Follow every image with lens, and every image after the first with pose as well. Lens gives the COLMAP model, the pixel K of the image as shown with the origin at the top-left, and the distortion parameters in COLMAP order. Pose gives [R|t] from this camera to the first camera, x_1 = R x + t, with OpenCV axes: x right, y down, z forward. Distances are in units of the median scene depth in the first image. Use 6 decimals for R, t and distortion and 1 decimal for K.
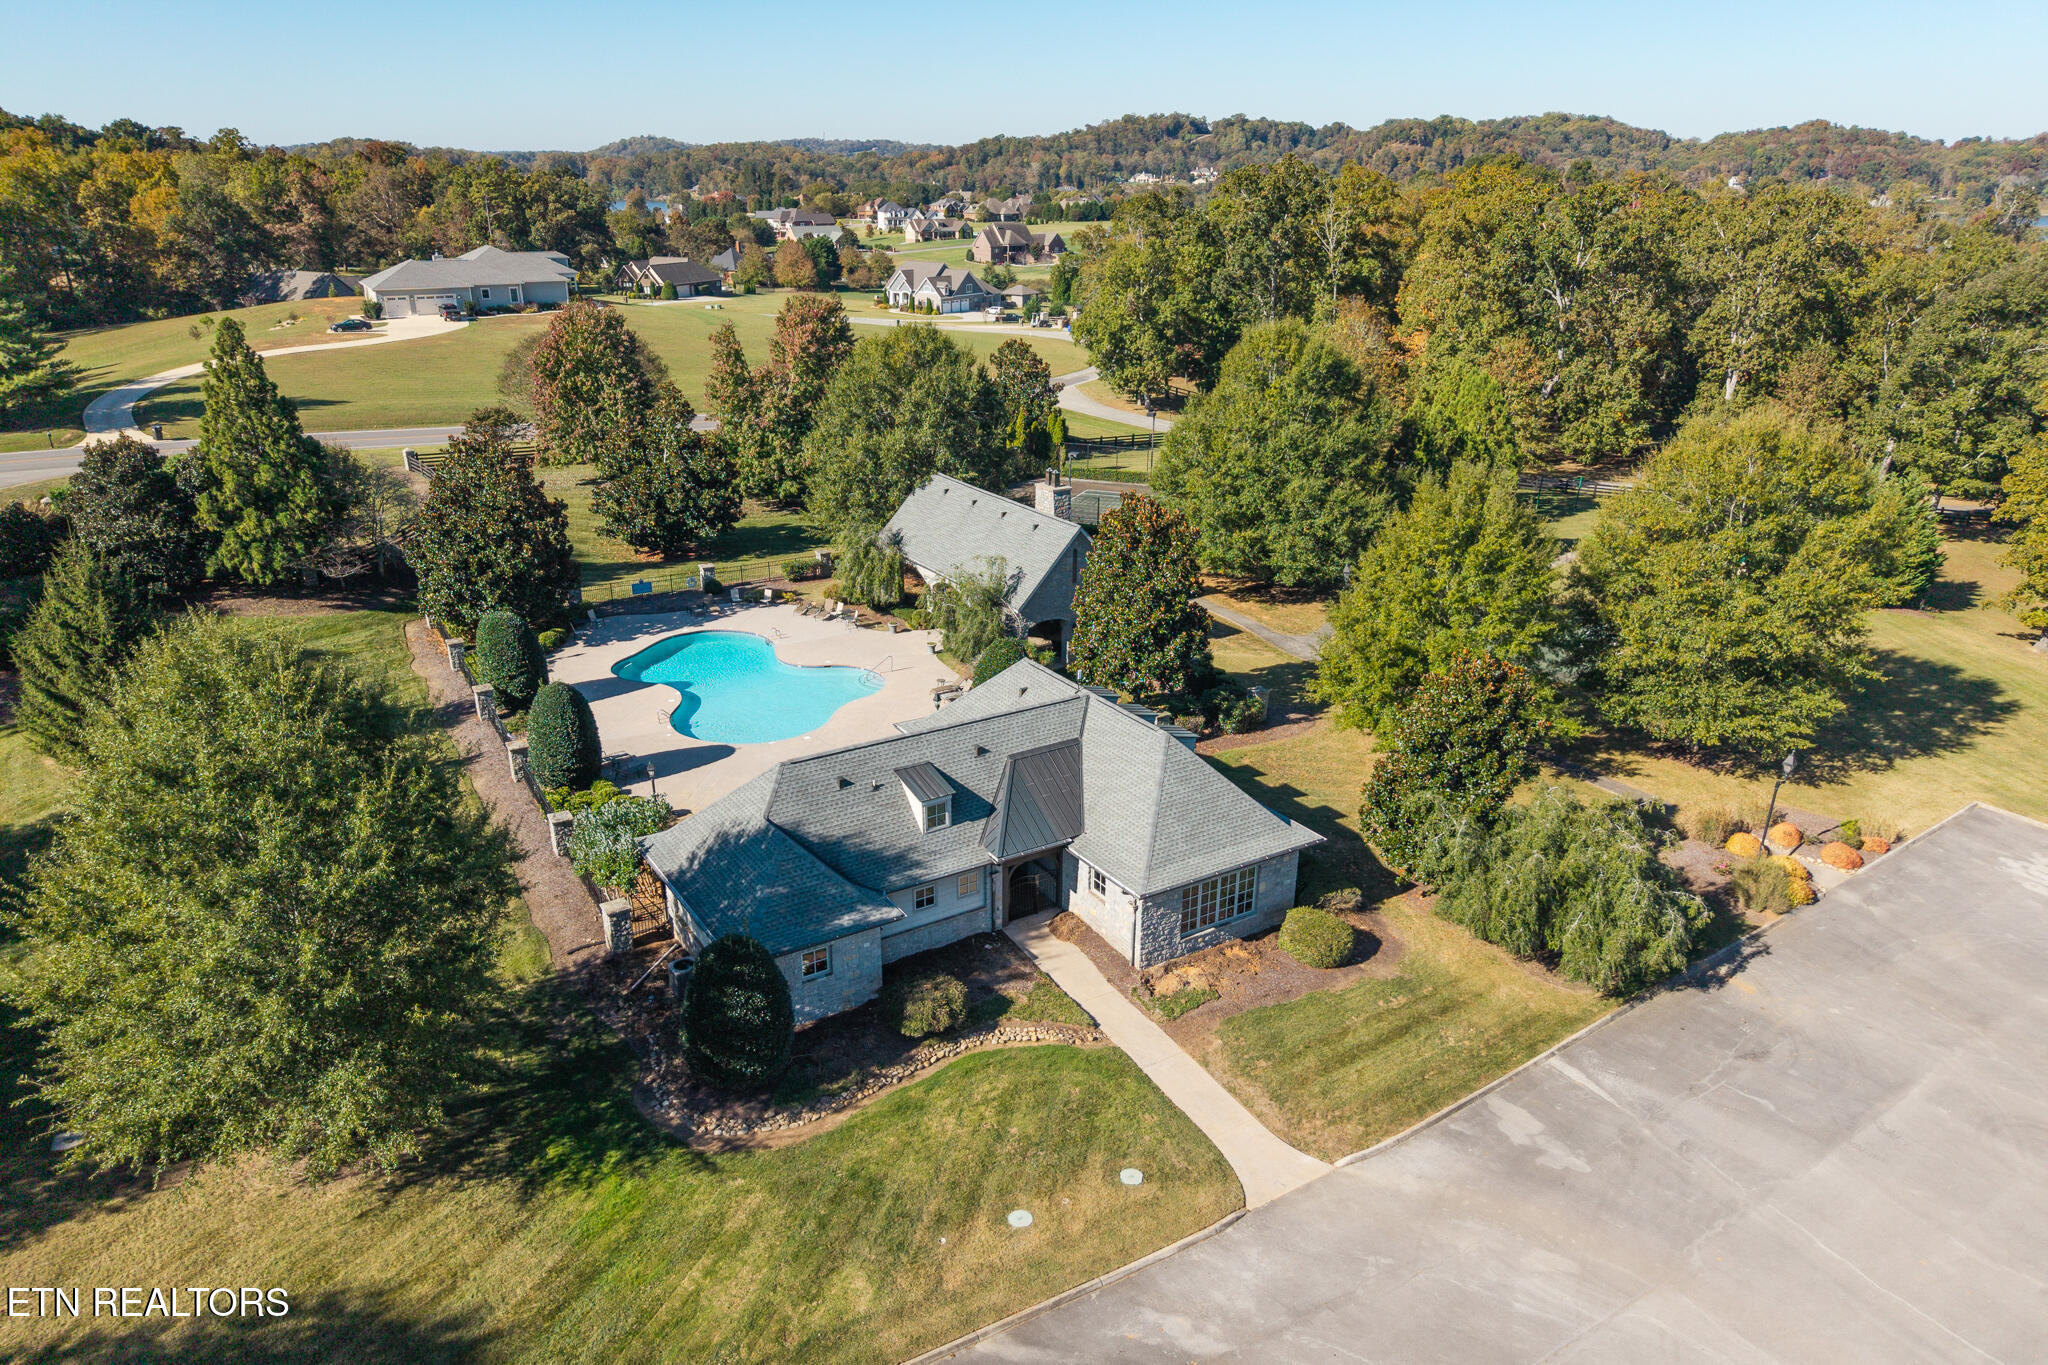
lens RADIAL K [[1398.7, 0, 1024.6], [0, 1398.7, 684.8], [0, 0, 1]] dist [-0.026209, 0.001125]
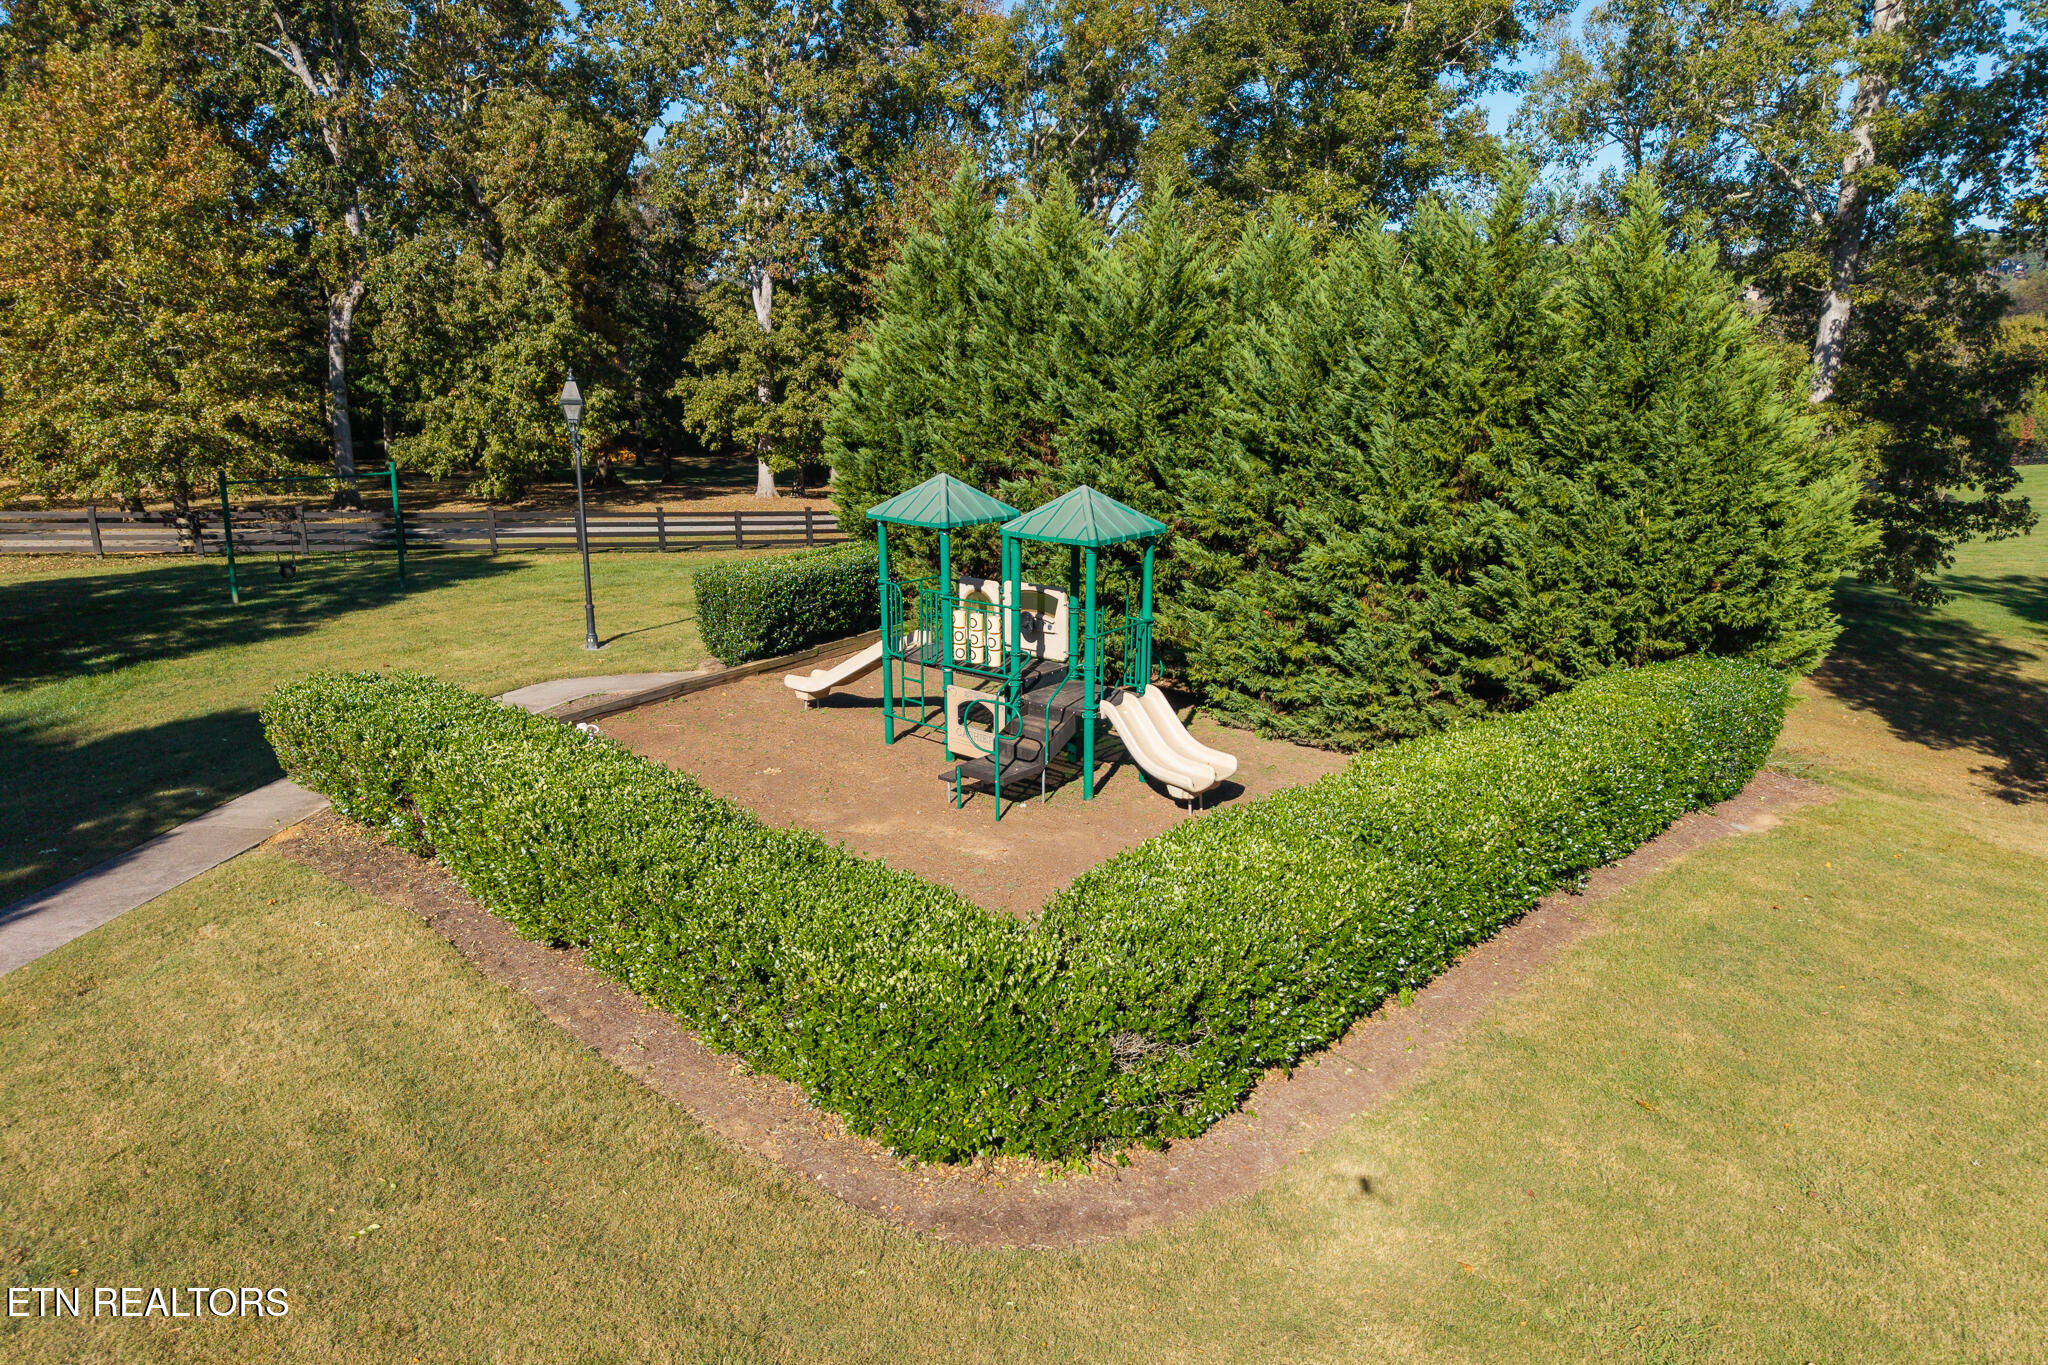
lens RADIAL K [[1398.7, 0, 1026.9], [0, 1398.7, 683.0], [0, 0, 1]] dist [-0.026209, 0.001125]
pose [[0.777787, -0.174184, 0.603910, 0.274871], [0.240395, 0.970218, -0.029772, -0.055951], [-0.580739, 0.168333, 0.796497, 0.602113]]
